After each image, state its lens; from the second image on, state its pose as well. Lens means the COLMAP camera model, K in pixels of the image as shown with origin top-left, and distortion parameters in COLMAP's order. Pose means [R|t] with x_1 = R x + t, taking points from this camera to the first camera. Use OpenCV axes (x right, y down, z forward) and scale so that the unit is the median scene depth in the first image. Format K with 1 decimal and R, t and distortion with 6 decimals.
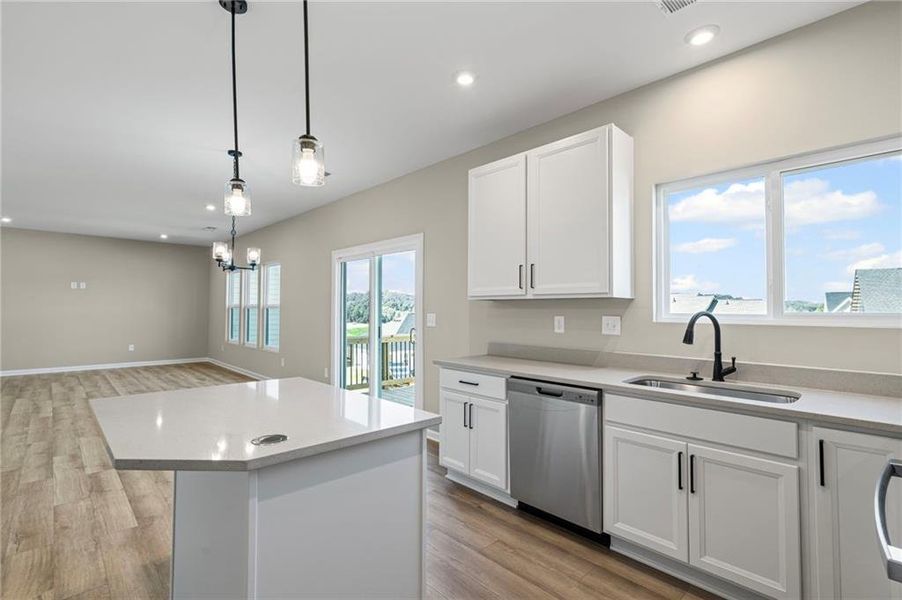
lens RADIAL K [[429.8, 0, 451.0], [0, 429.8, 300.0], [0, 0, 1]] dist [-0.001918, -0.000201]
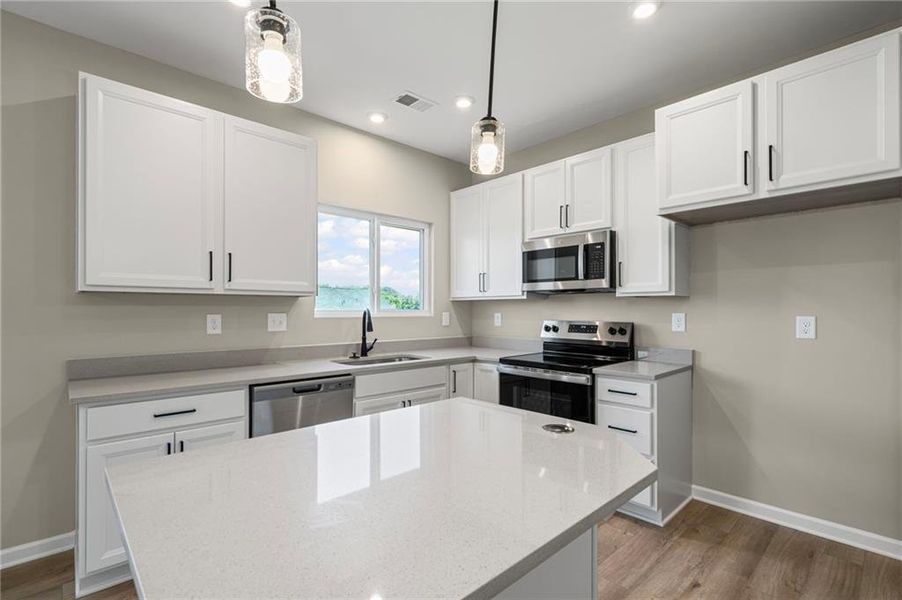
lens RADIAL K [[422.5, 0, 452.3], [0, 422.5, 311.2], [0, 0, 1]] dist [-0.001639, -0.000172]
pose [[-0.001587, -0.006920, 0.999975, -0.668616], [-0.021618, 0.999743, 0.006884, 0.016365], [-0.999765, -0.021606, -0.001736, 0.590360]]
